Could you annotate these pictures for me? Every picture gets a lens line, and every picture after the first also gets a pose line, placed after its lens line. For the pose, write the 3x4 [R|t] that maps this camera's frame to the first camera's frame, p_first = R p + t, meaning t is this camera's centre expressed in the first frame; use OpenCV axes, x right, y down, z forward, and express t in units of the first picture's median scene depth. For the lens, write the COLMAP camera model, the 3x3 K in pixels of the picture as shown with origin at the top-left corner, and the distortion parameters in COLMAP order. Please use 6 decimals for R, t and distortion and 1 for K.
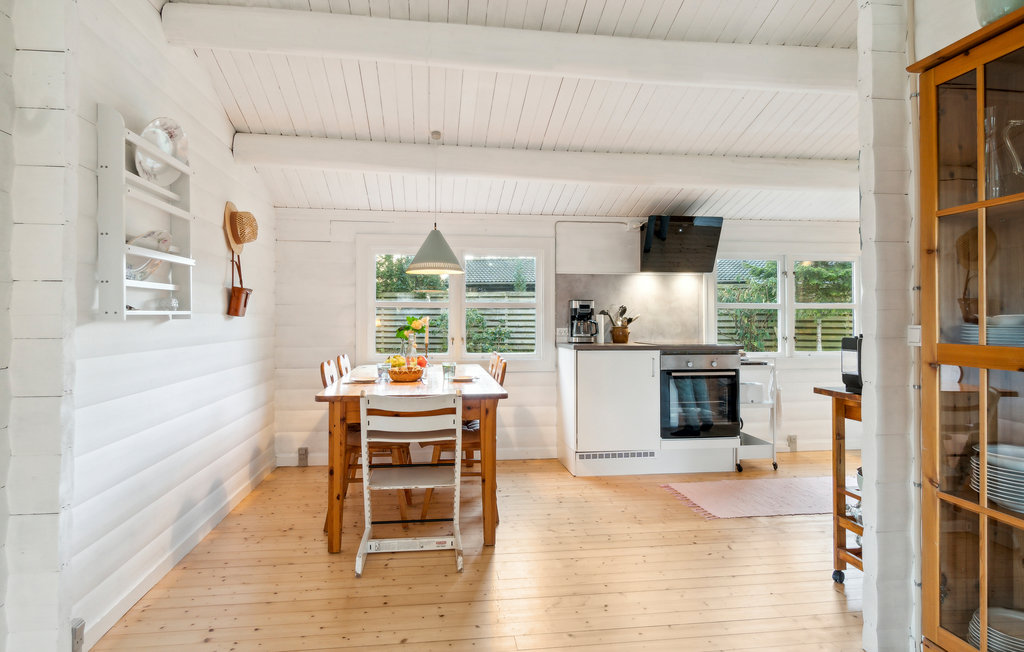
lens RADIAL K [[574.9, 0, 491.3], [0, 574.9, 319.8], [0, 0, 1]] dist [-0.001029, 0.000291]
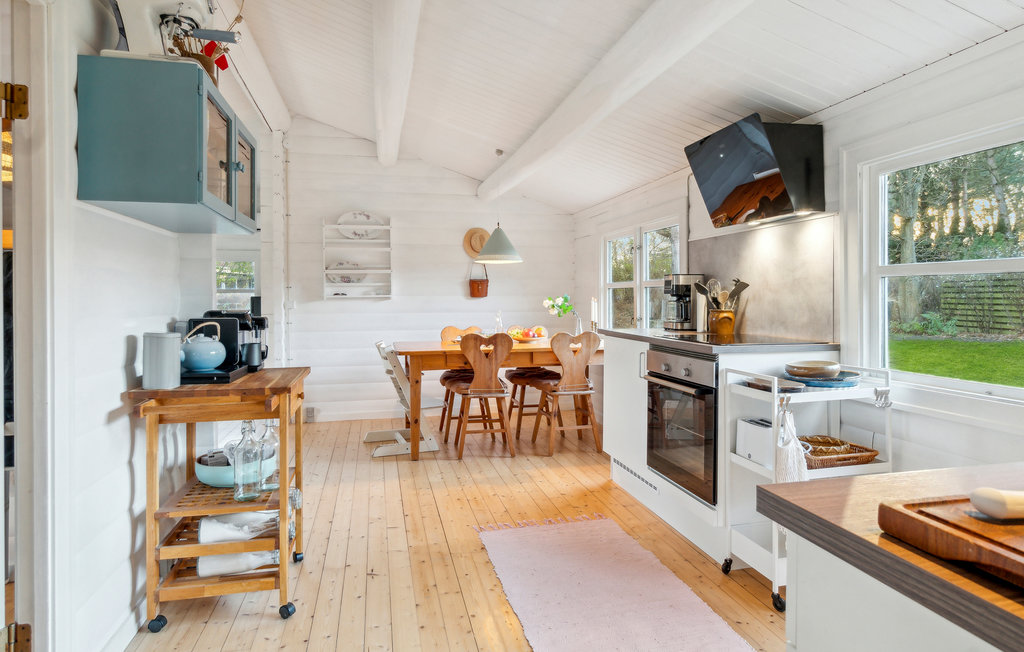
lens RADIAL K [[574.9, 0, 511.2], [0, 574.9, 303.0], [0, 0, 1]] dist [-0.001029, 0.000291]
pose [[0.119738, 0.008982, -0.992765, 0.865812], [0.001940, 0.999955, 0.009281, -0.003229], [0.992804, -0.003037, 0.119715, 0.655343]]
